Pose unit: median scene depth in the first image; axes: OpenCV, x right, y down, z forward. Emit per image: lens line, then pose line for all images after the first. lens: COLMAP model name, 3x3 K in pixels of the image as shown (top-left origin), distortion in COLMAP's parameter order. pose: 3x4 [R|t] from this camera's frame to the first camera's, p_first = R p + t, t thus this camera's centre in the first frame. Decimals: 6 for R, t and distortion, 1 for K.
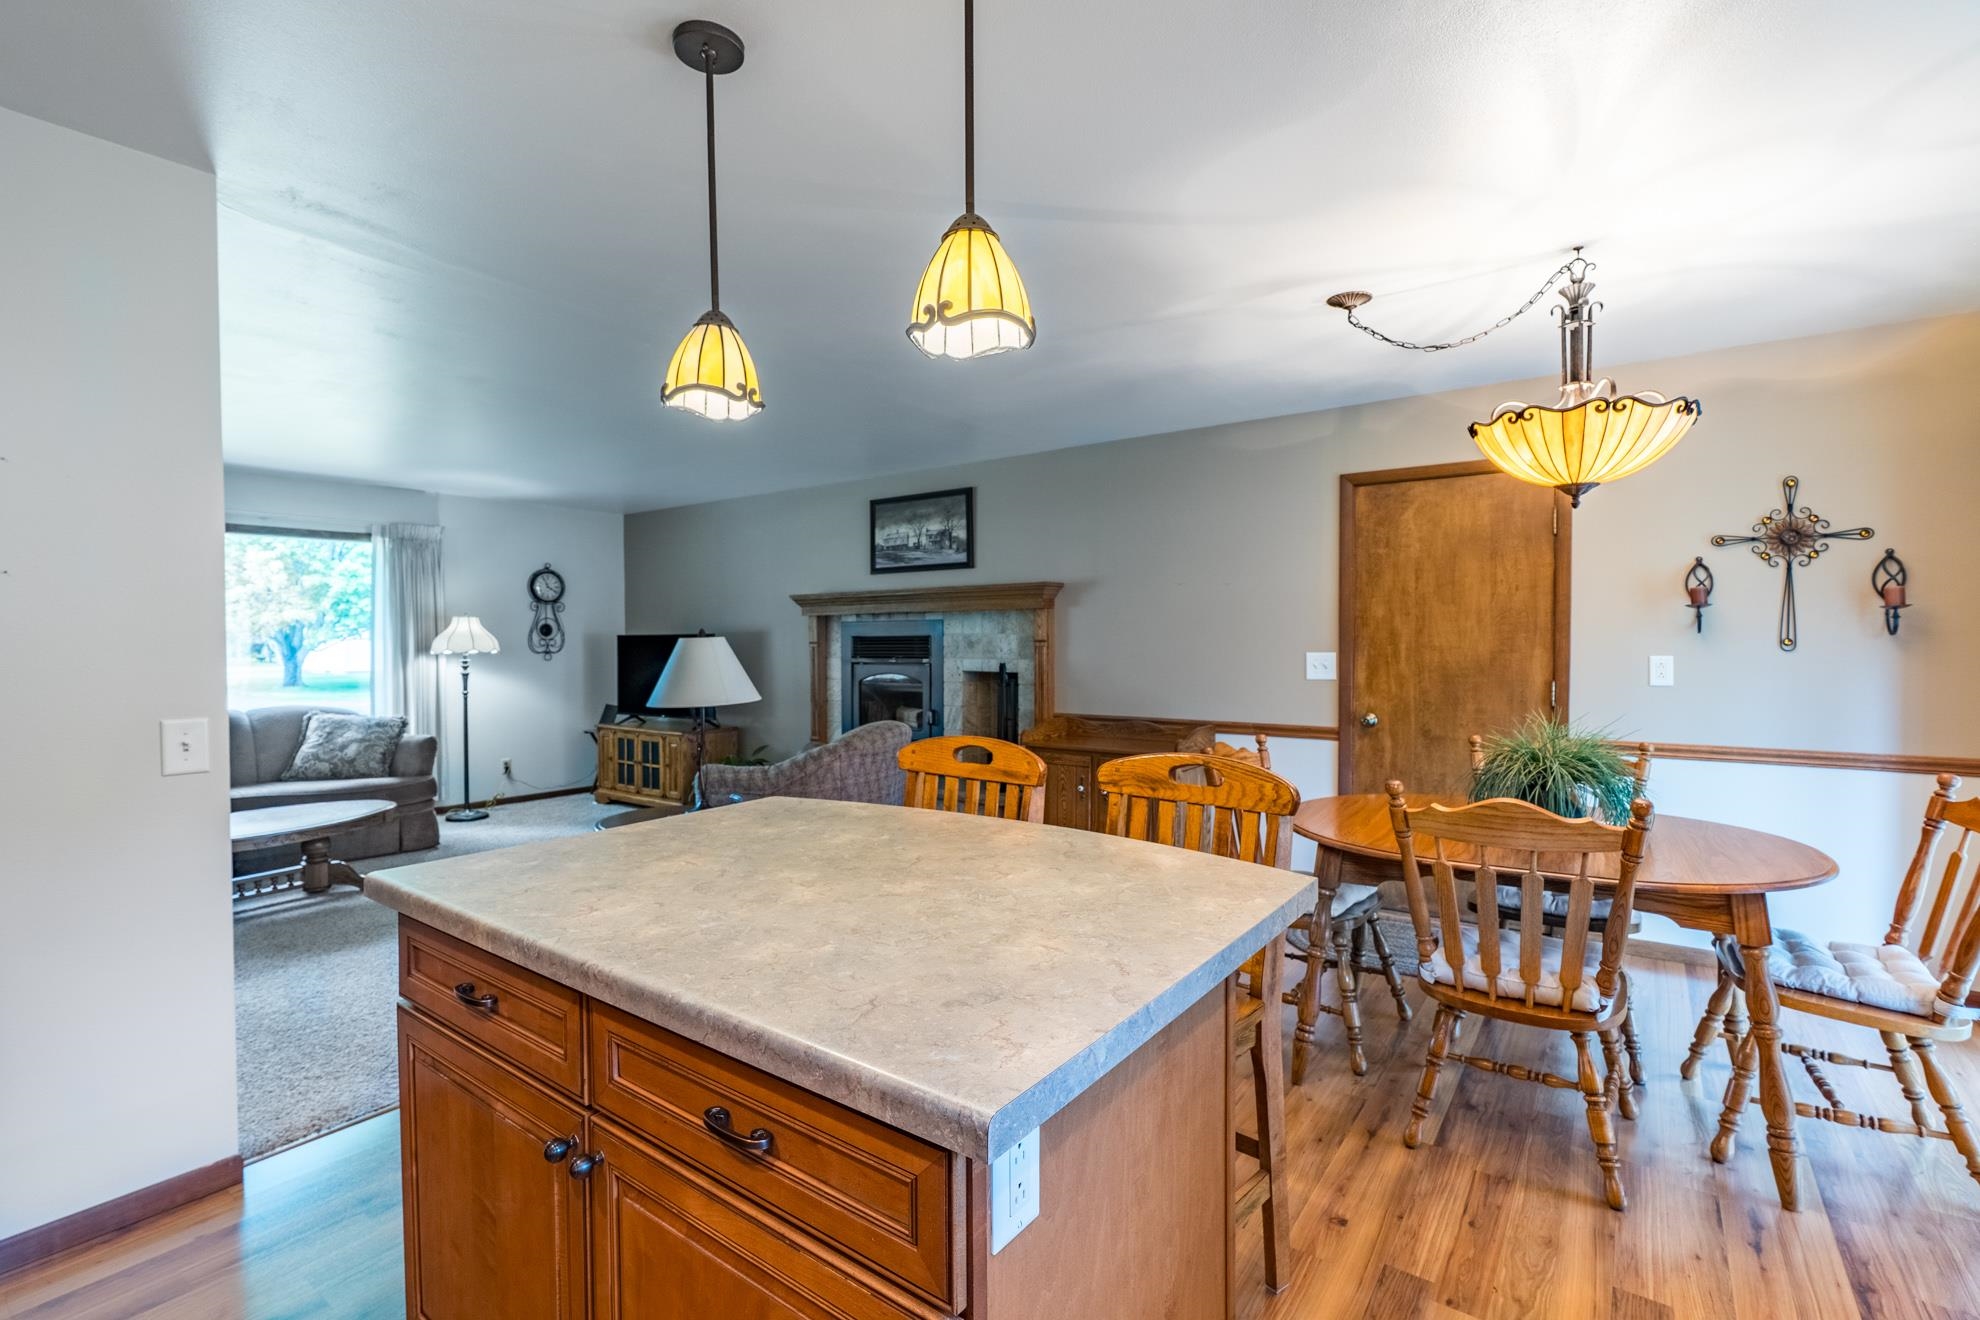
lens RADIAL K [[880.9, 0, 962.4], [0, 880.9, 655.1], [0, 0, 1]] dist [-0.016149, -0.000003]
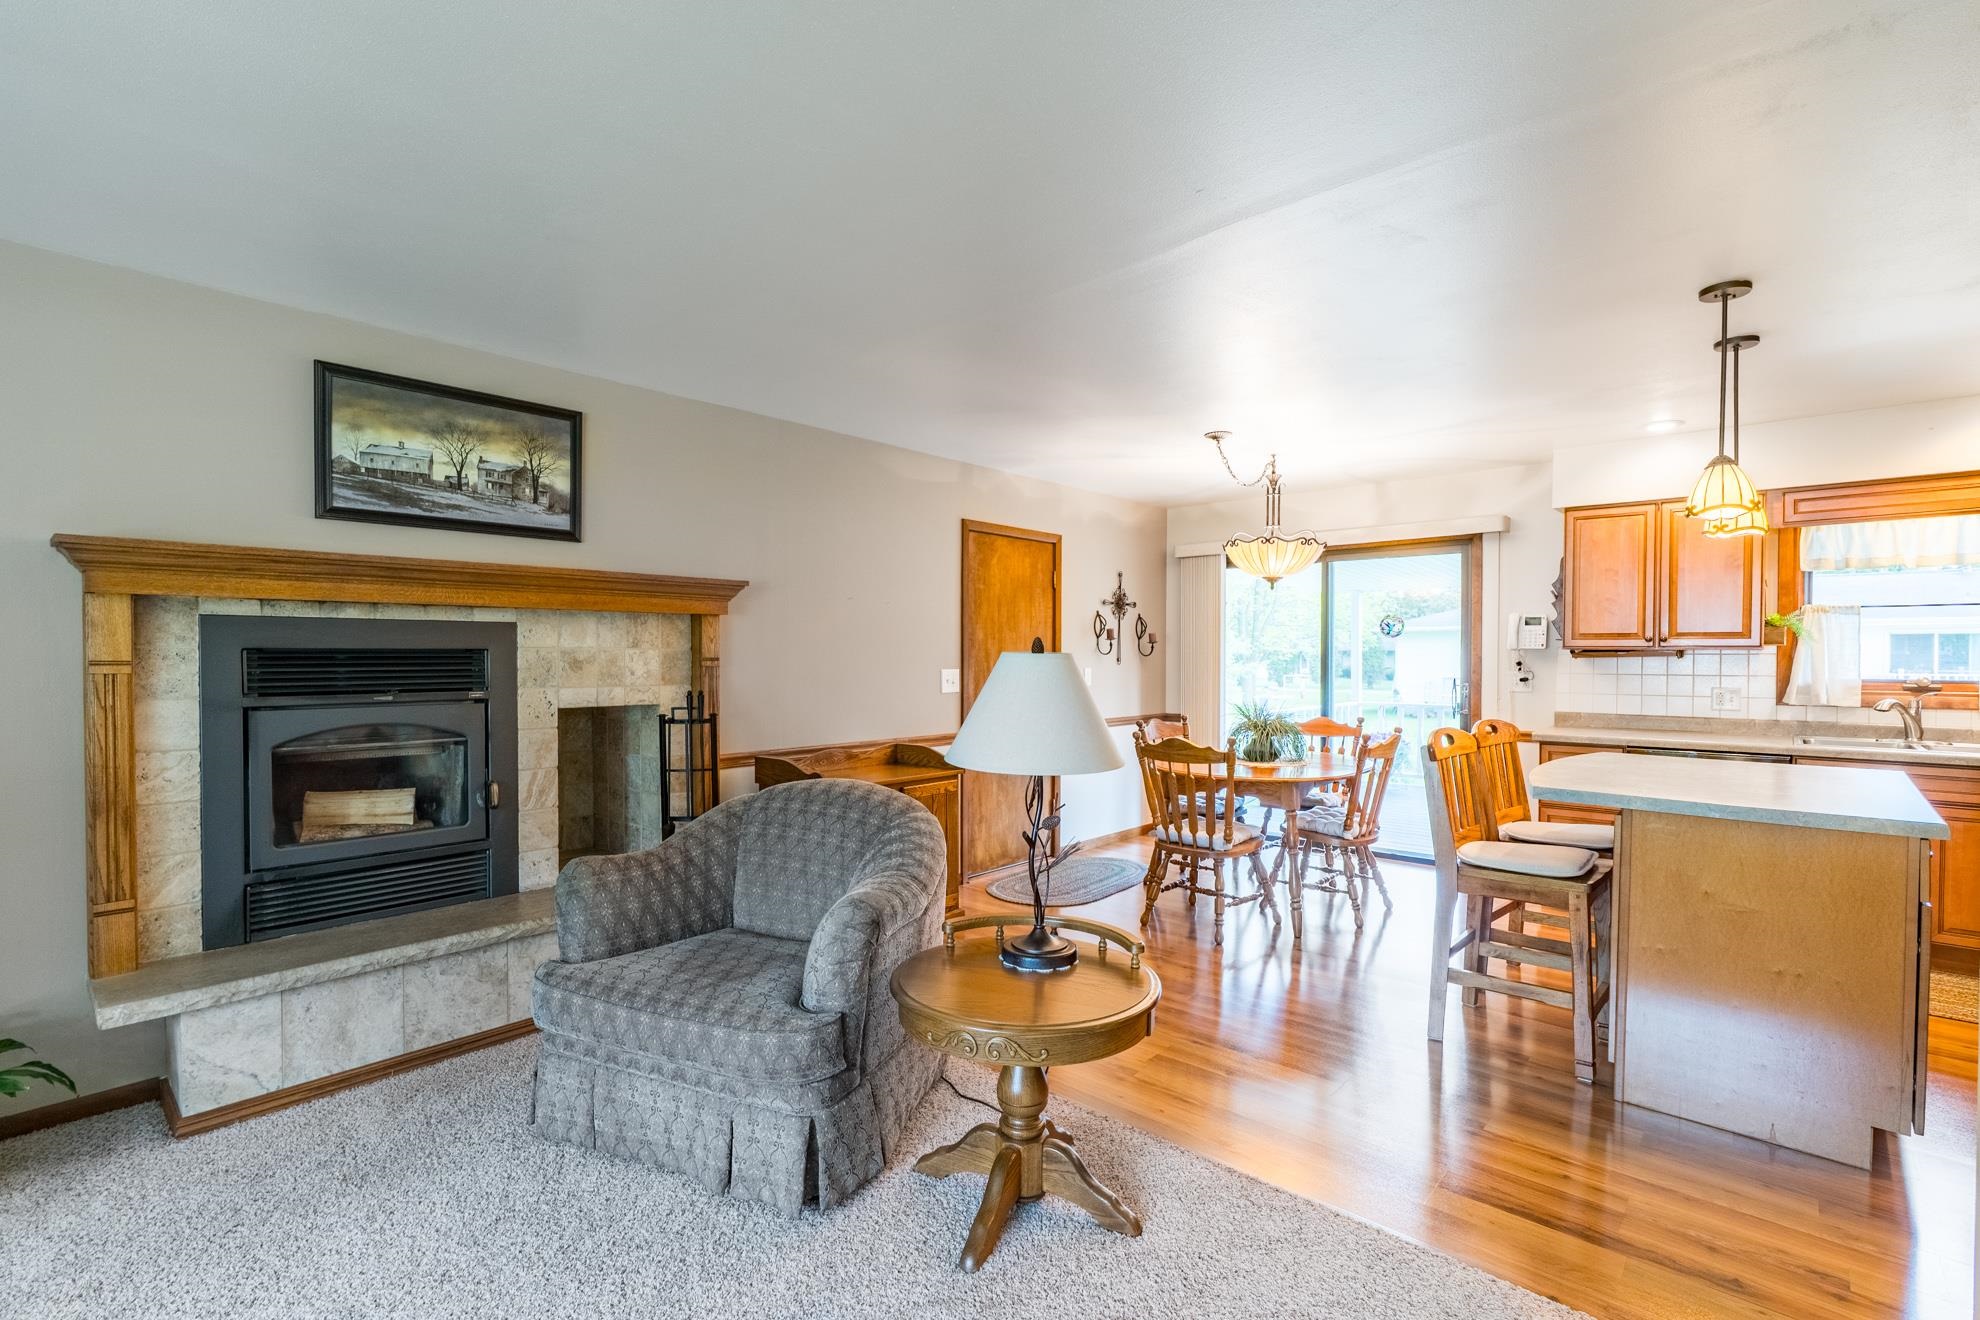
lens RADIAL K [[913.3, 0, 991.0], [0, 913.3, 670.9], [0, 0, 1]] dist [-0.003089, -0.000010]
pose [[0.089626, -0.013715, 0.995881, -0.597447], [0.014219, 0.999821, 0.012490, -0.011413], [-0.995874, 0.013041, 0.089805, 0.642759]]
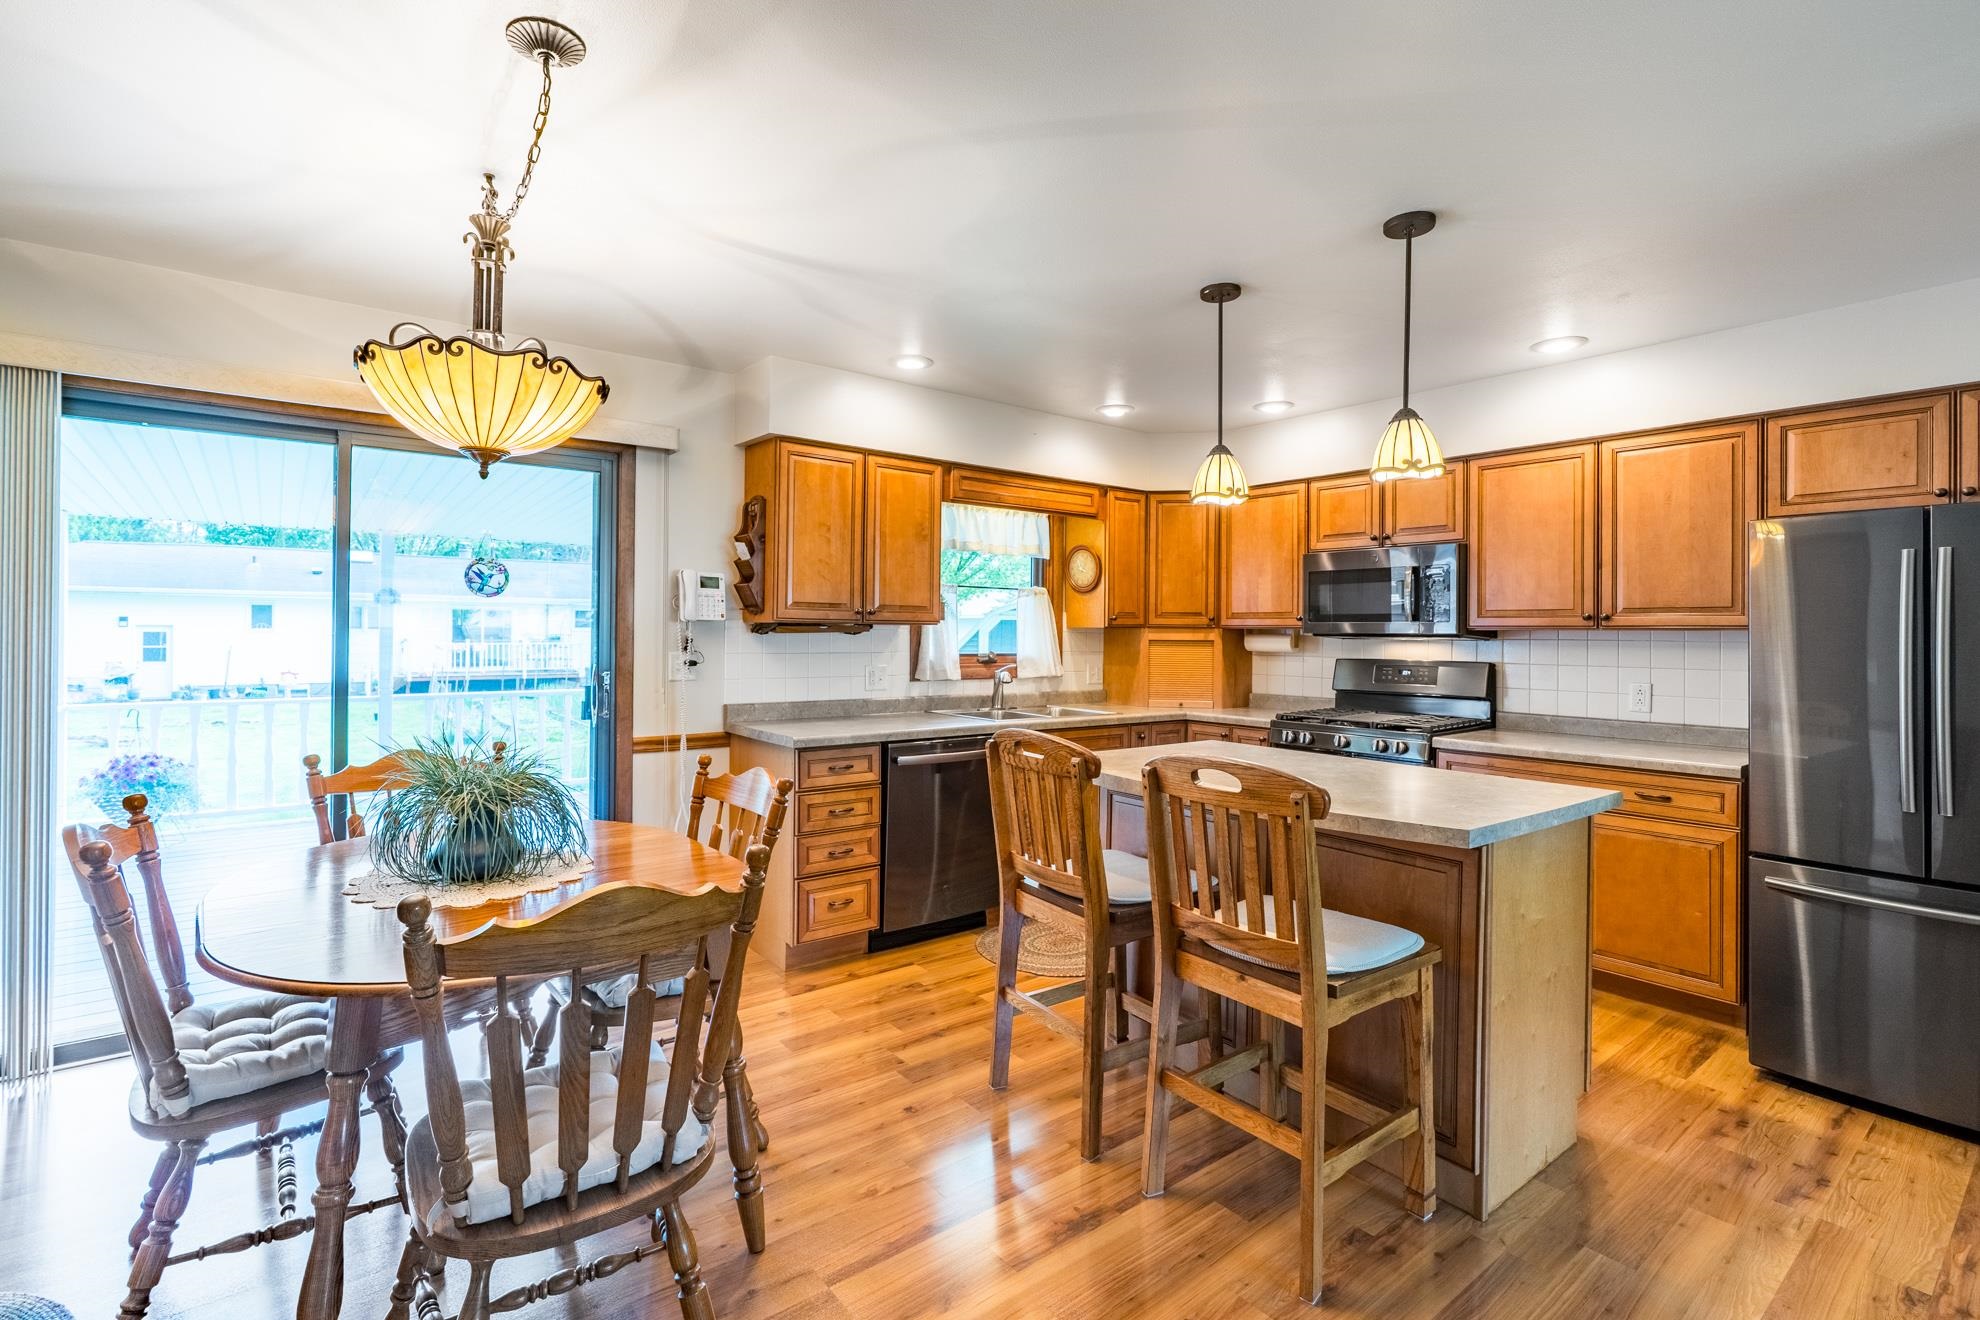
lens RADIAL K [[918.3, 0, 1002.5], [0, 918.3, 619.0], [0, 0, 1]] dist [0.001439, 0.000315]
pose [[-0.968496, -0.000486, 0.249029, -0.008836], [-0.000539, 1.000000, -0.000145, -0.015698], [-0.249029, -0.000275, -0.968496, 0.772569]]
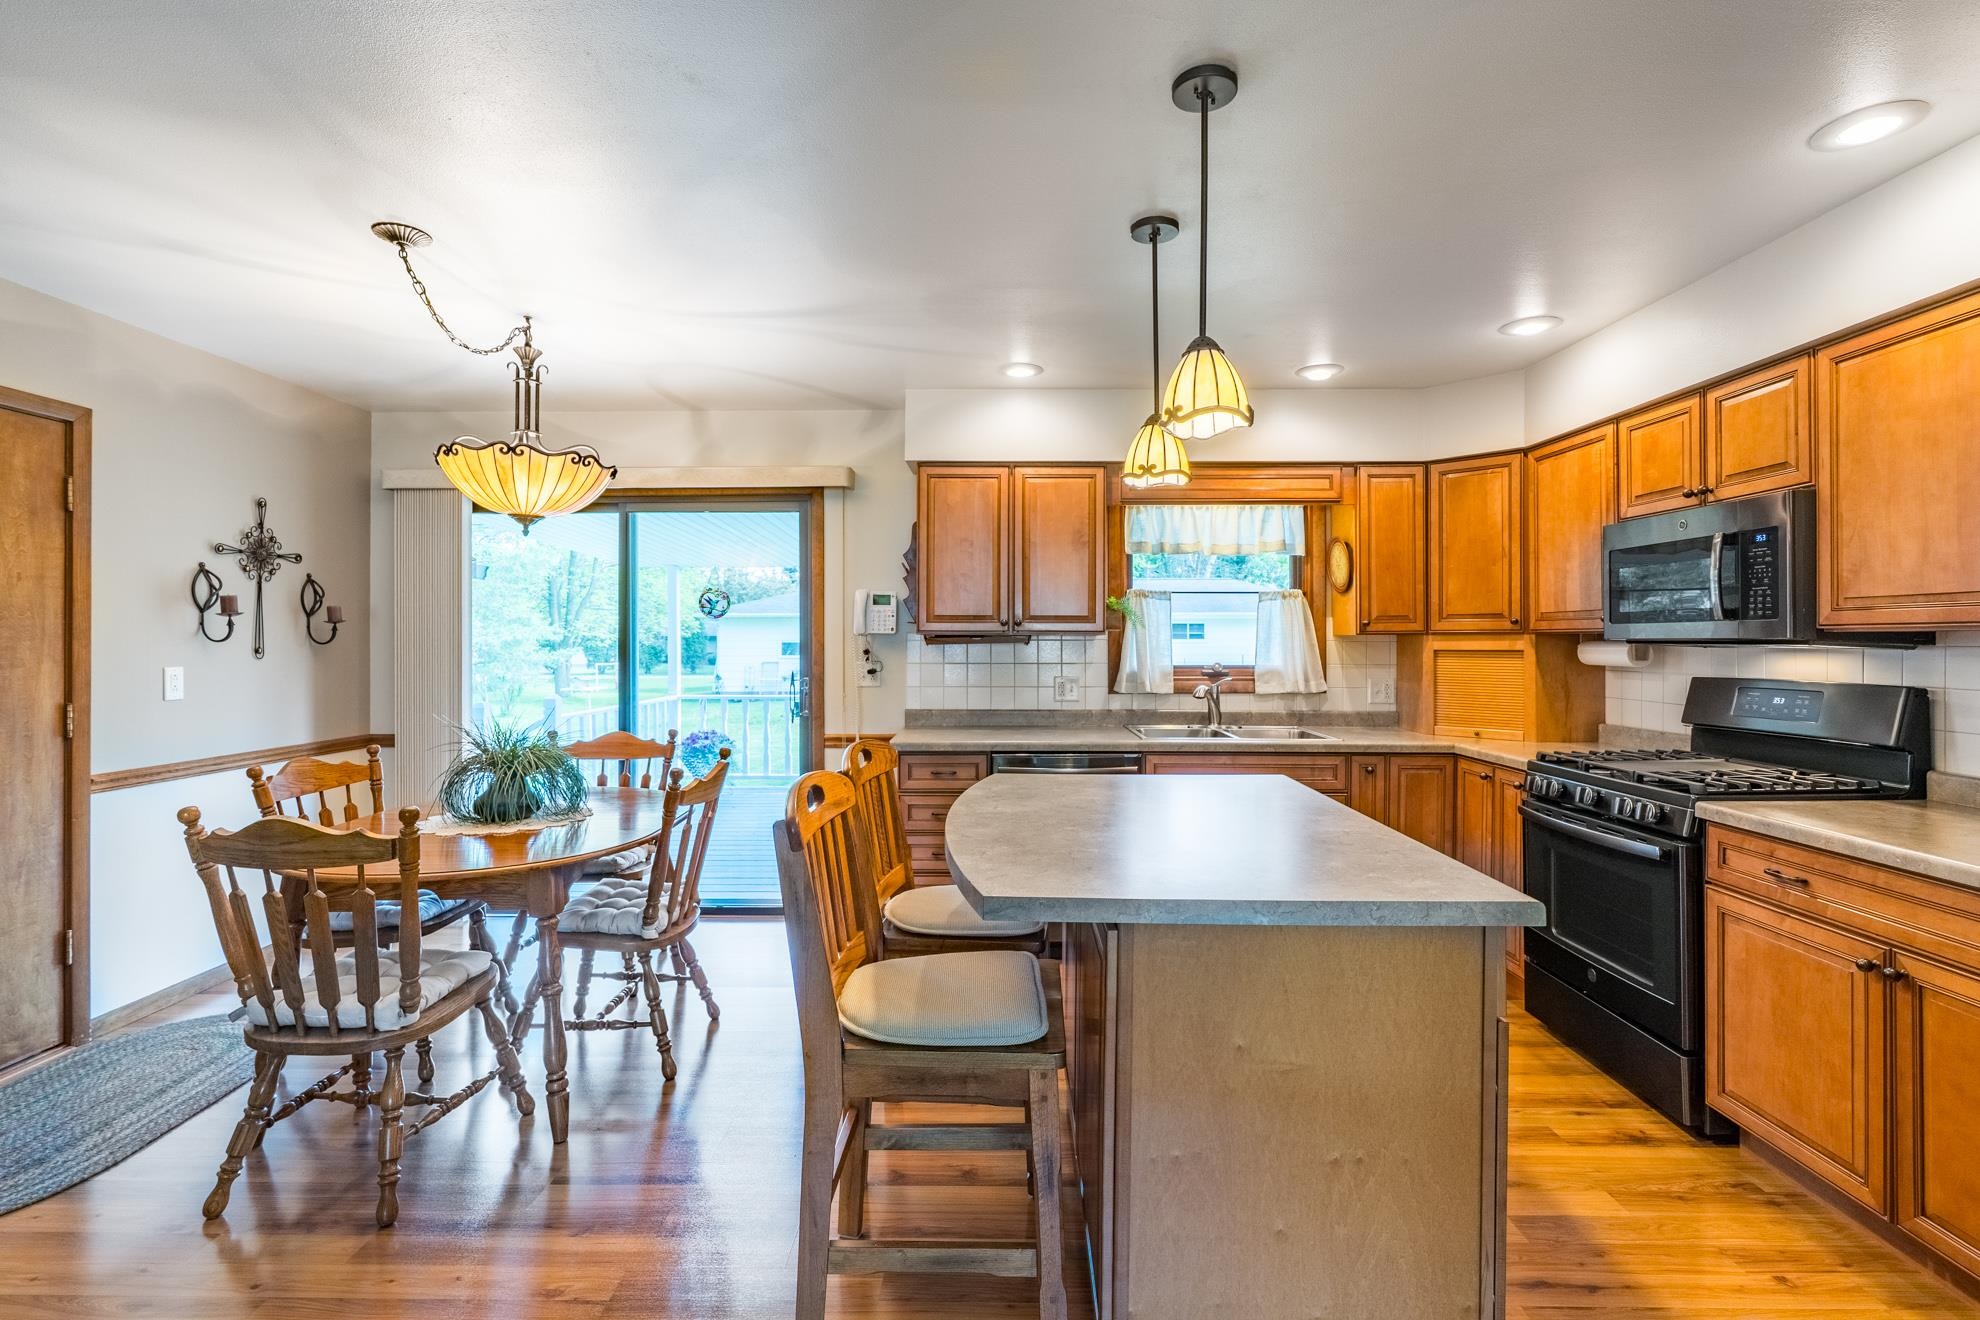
lens RADIAL K [[935.0, 0, 1023.4], [0, 935.0, 633.3], [0, 0, 1]] dist [-0.001225, 0.001198]
pose [[-0.600386, 0.010581, 0.799640, -0.314621], [0.015635, 0.999877, -0.001491, -0.011820], [-0.799557, 0.011607, -0.600477, 0.549046]]
